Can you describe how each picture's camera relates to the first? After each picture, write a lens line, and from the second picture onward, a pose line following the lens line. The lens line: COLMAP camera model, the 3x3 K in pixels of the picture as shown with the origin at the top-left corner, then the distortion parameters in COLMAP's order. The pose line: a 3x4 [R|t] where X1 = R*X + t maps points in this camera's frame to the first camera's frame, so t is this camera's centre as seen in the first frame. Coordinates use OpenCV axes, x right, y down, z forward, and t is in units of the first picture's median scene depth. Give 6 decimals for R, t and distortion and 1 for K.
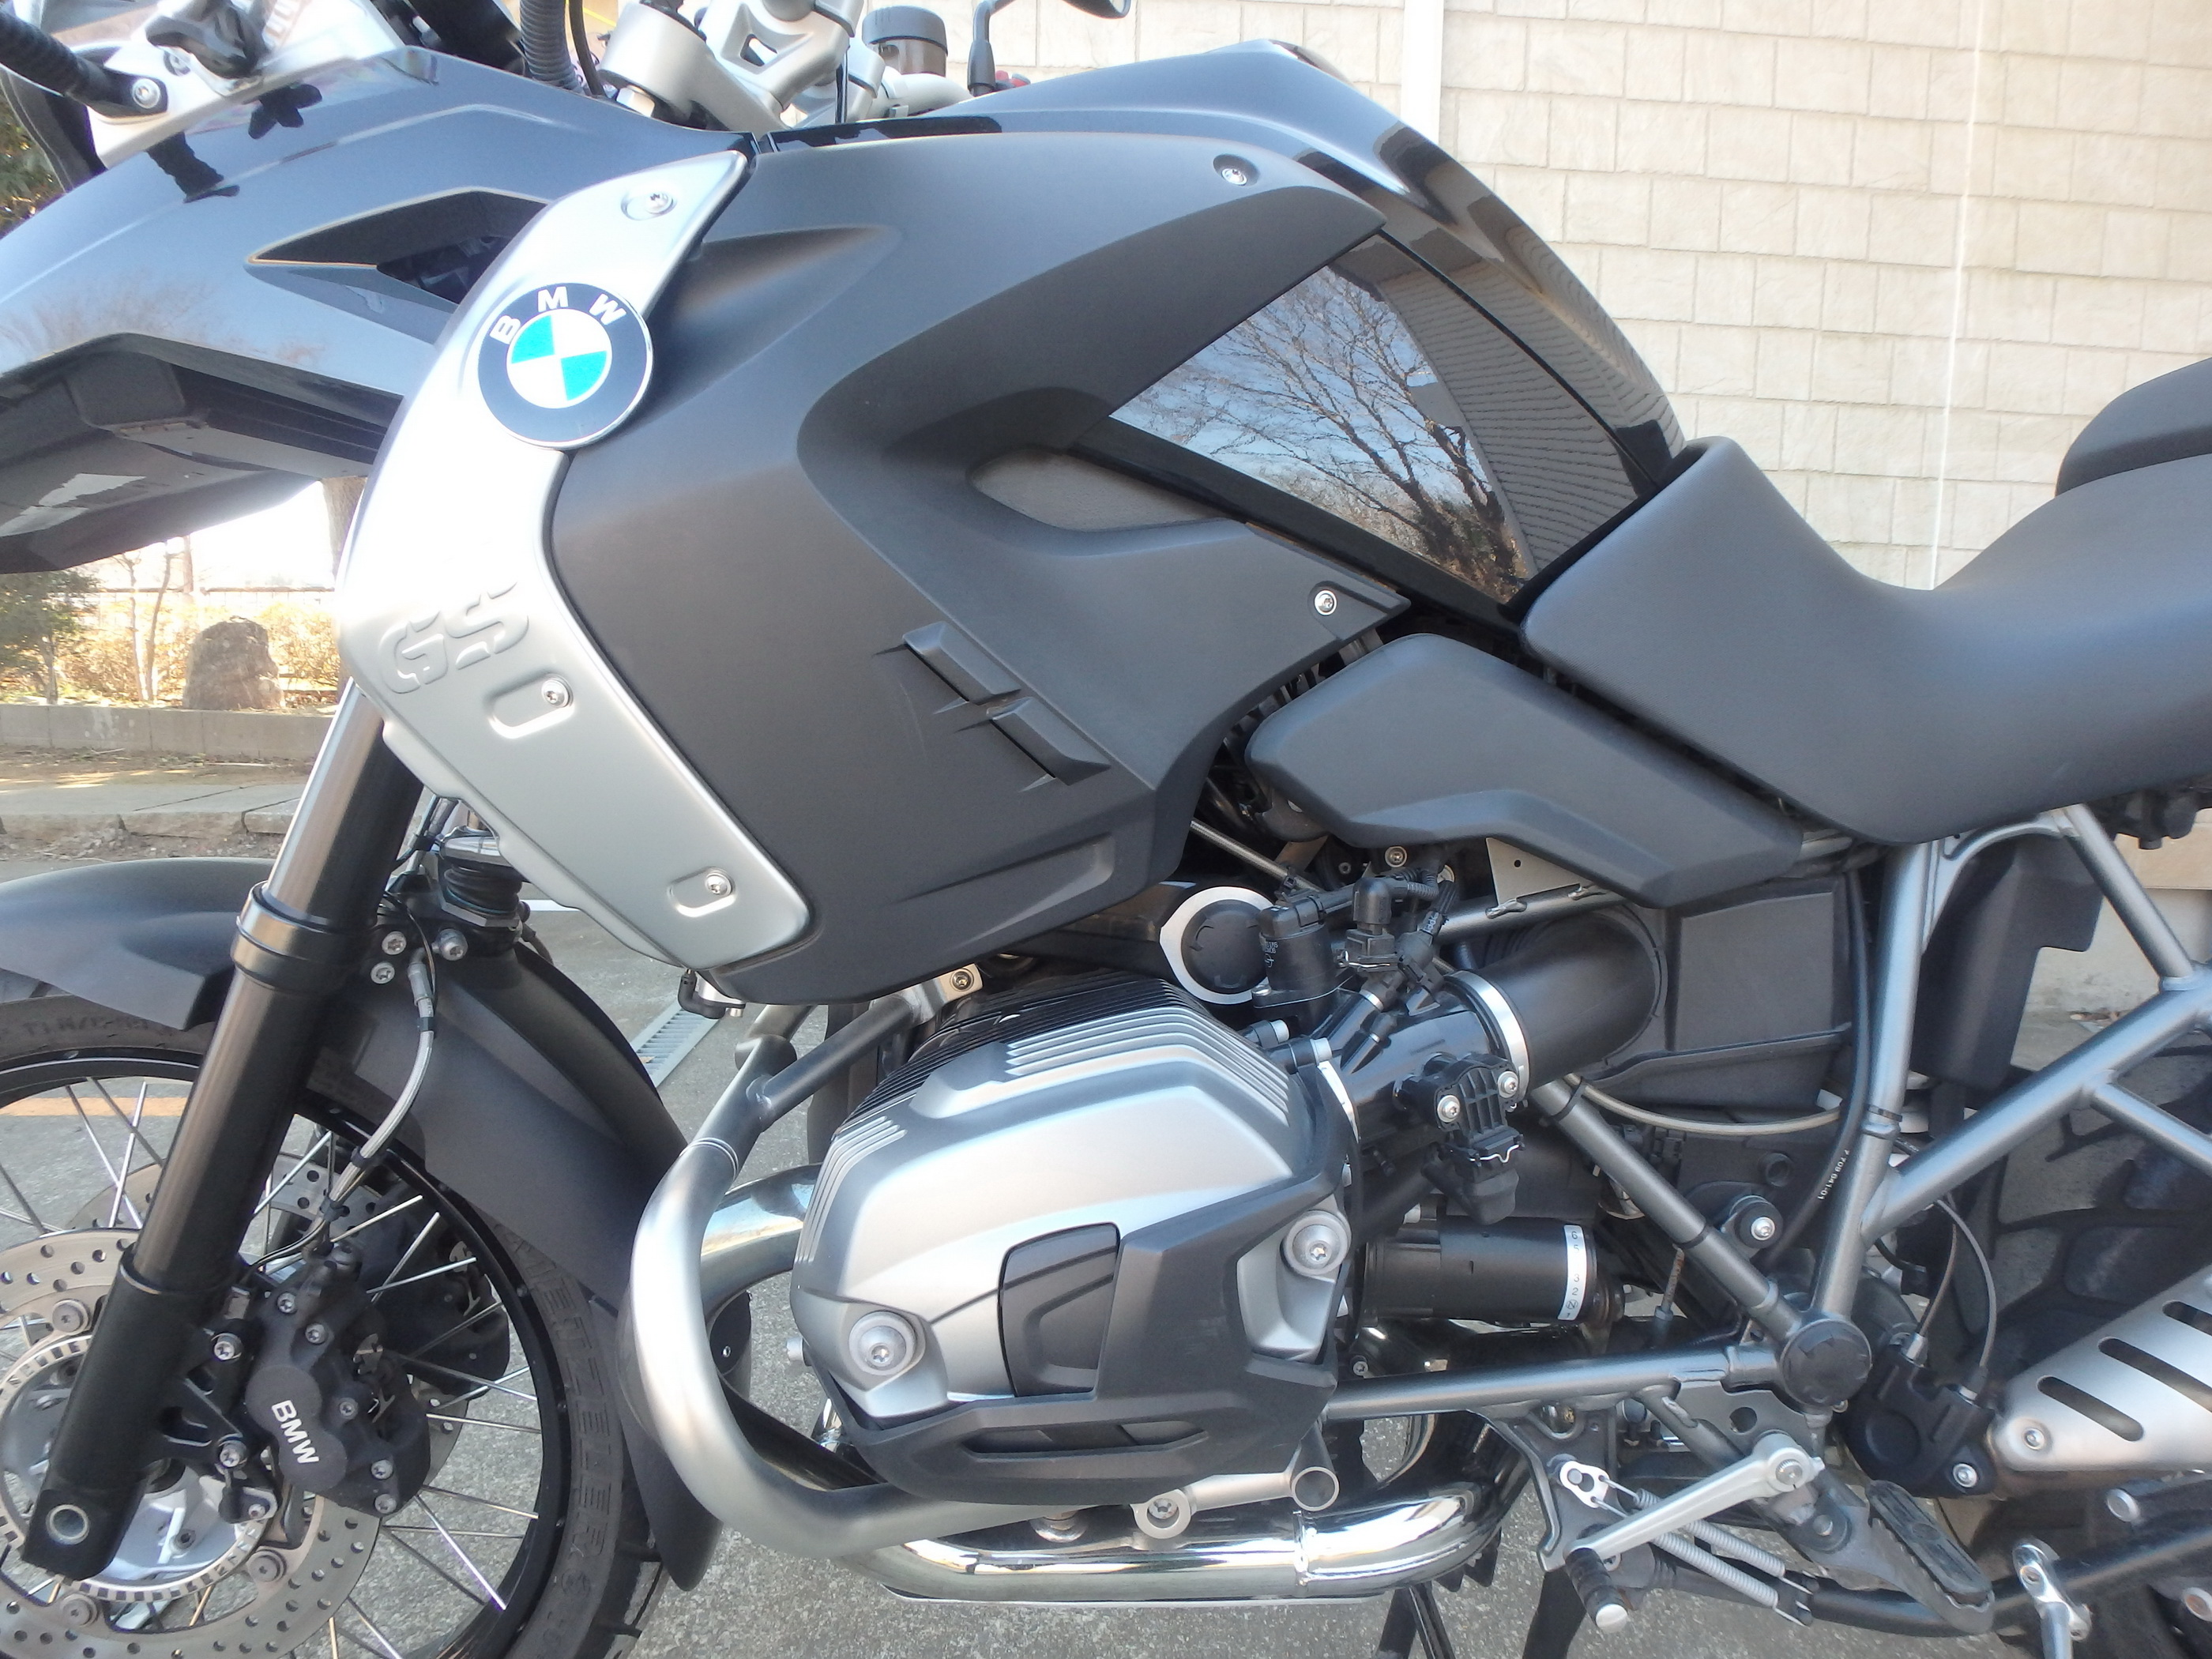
lens RADIAL K [[1342.4, 0, 1115.0], [0, 1342.4, 815.1], [0, 0, 1]] dist [-0.046106, 0.012655]
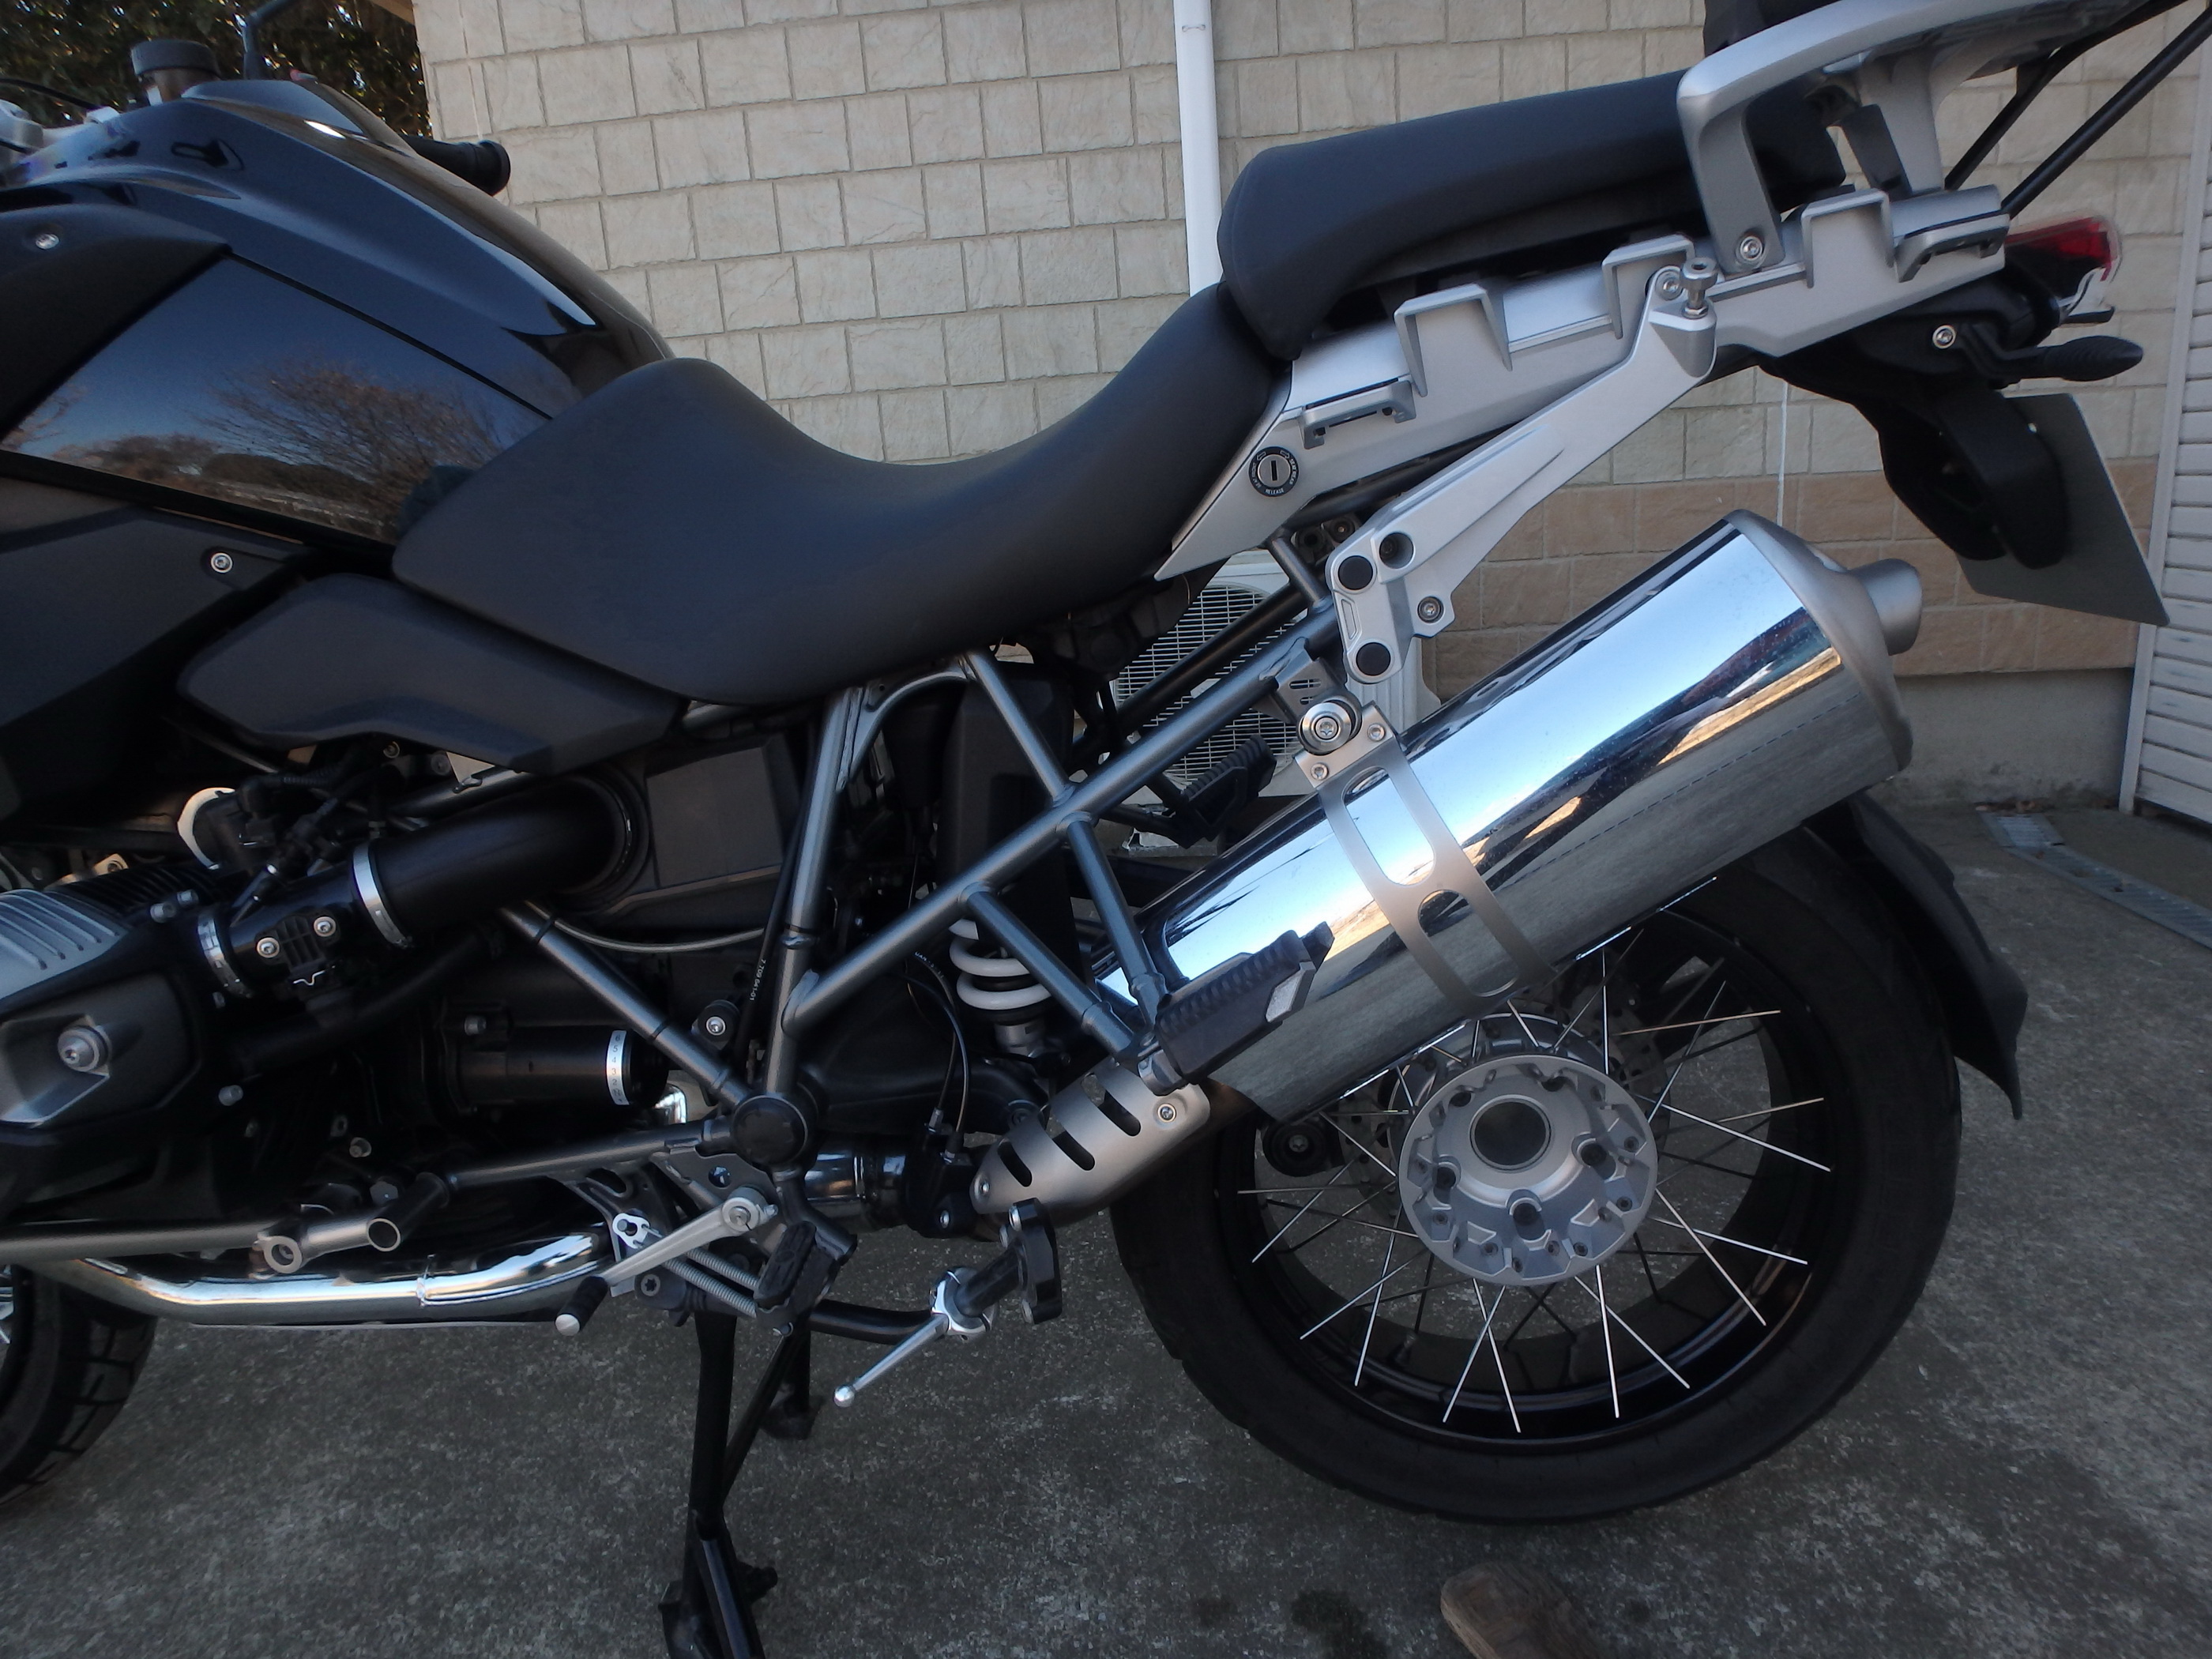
lens RADIAL K [[1342.4, 0, 1115.0], [0, 1342.4, 815.1], [0, 0, 1]] dist [-0.046106, 0.012655]
pose [[0.990464, -0.065542, -0.121183, 0.919475], [0.078801, 0.991015, 0.108076, 0.013282], [0.113010, -0.116595, 0.986729, -0.139192]]
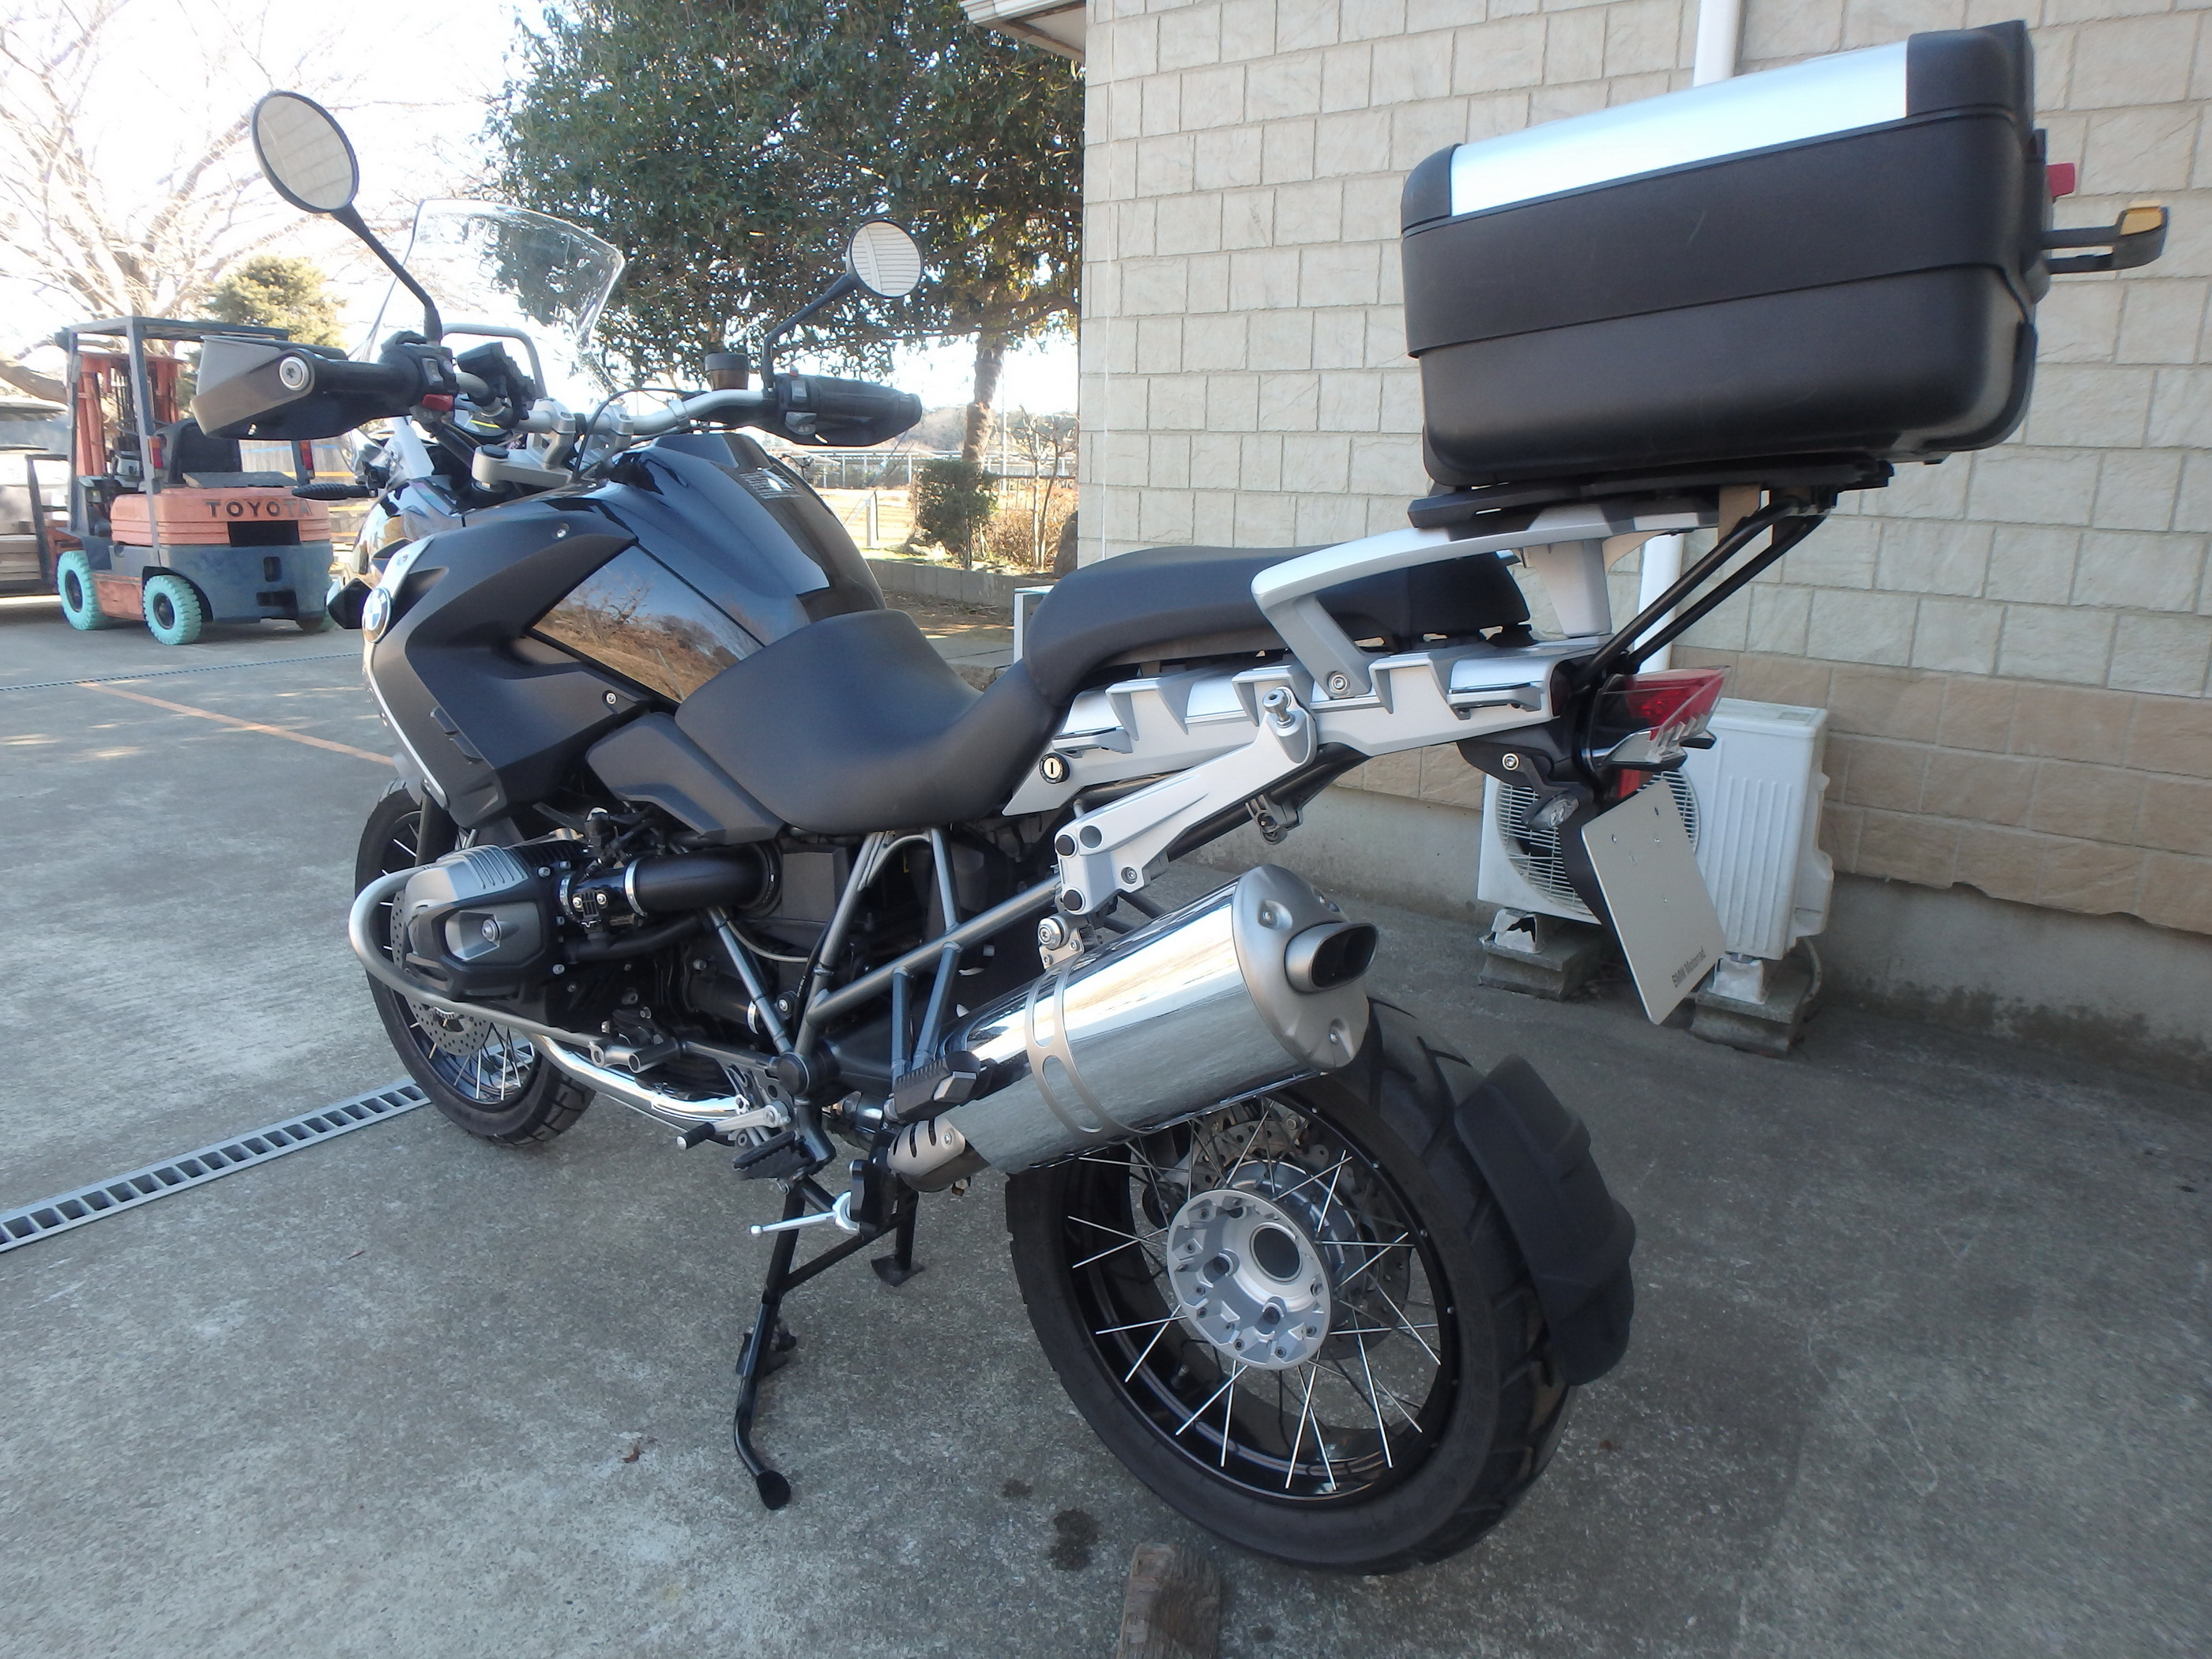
lens RADIAL K [[1342.4, 0, 1115.0], [0, 1342.4, 815.1], [0, 0, 1]] dist [-0.046106, 0.012655]
pose [[0.794064, 0.146348, -0.589954, 1.960202], [-0.088414, 0.988069, 0.126104, -0.284139], [0.601370, -0.047975, 0.797529, -0.332892]]
